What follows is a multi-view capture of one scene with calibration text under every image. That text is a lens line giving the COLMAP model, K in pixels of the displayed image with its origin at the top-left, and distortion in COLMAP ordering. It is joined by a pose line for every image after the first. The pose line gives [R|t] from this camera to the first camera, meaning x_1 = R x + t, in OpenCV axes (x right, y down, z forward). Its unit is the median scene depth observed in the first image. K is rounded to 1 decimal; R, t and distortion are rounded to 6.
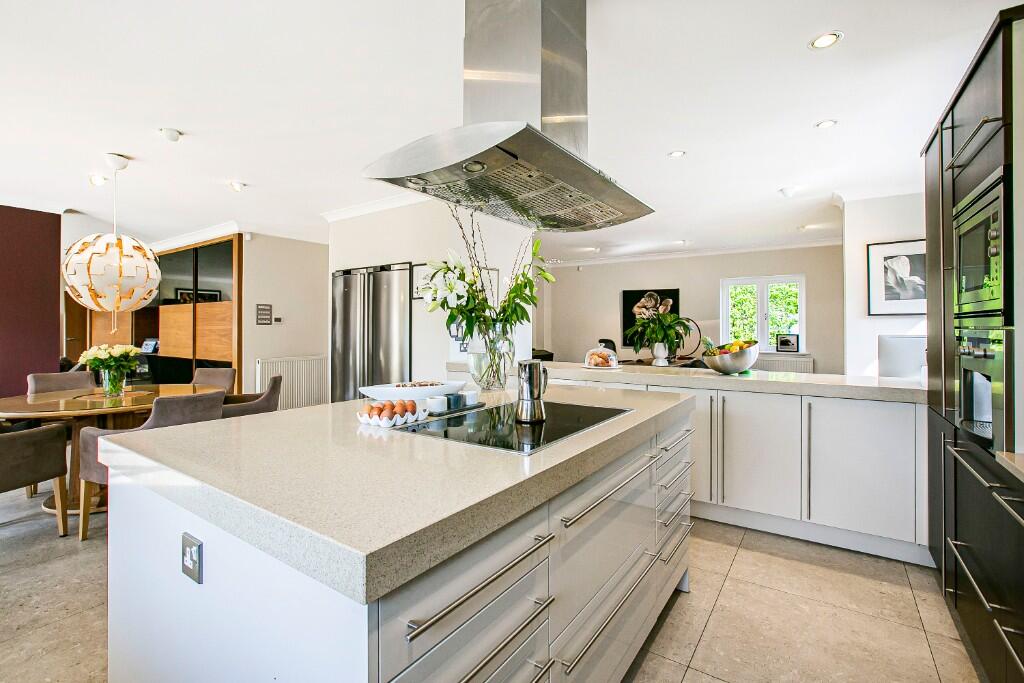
lens RADIAL K [[470.0, 0, 527.6], [0, 470.0, 328.5], [0, 0, 1]] dist [-0.027236, 0.008179]
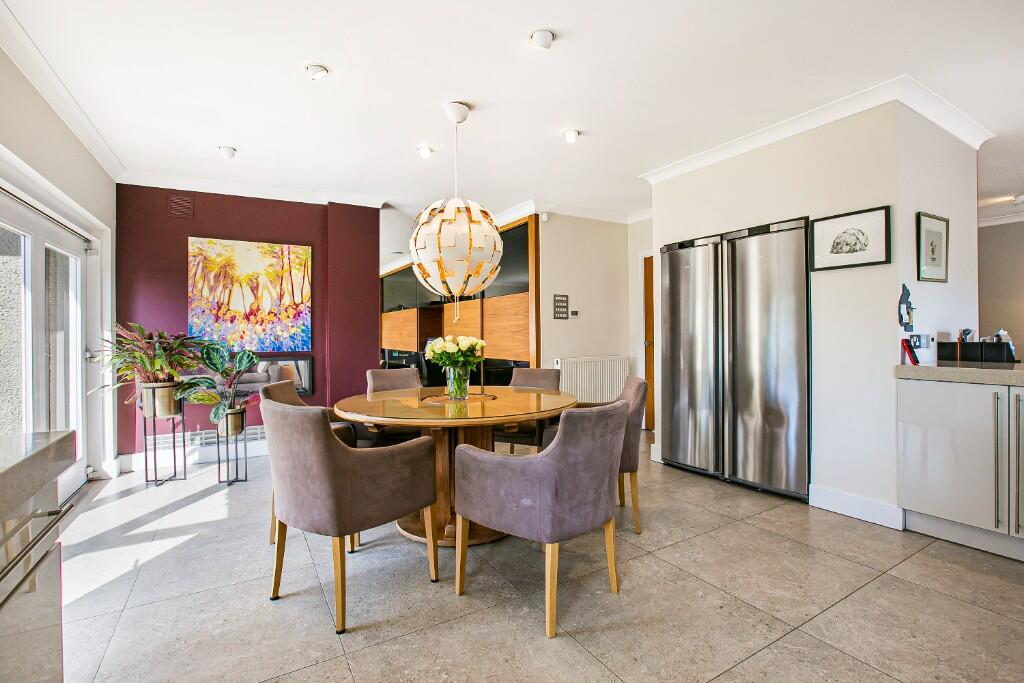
lens RADIAL K [[470.0, 0, 513.3], [0, 470.0, 340.4], [0, 0, 1]] dist [-0.027236, 0.008179]
pose [[0.906375, 0.000199, -0.422473, -0.379457], [0.005831, 0.999899, 0.012981, 0.026877], [0.422433, -0.014229, 0.906282, 0.240358]]
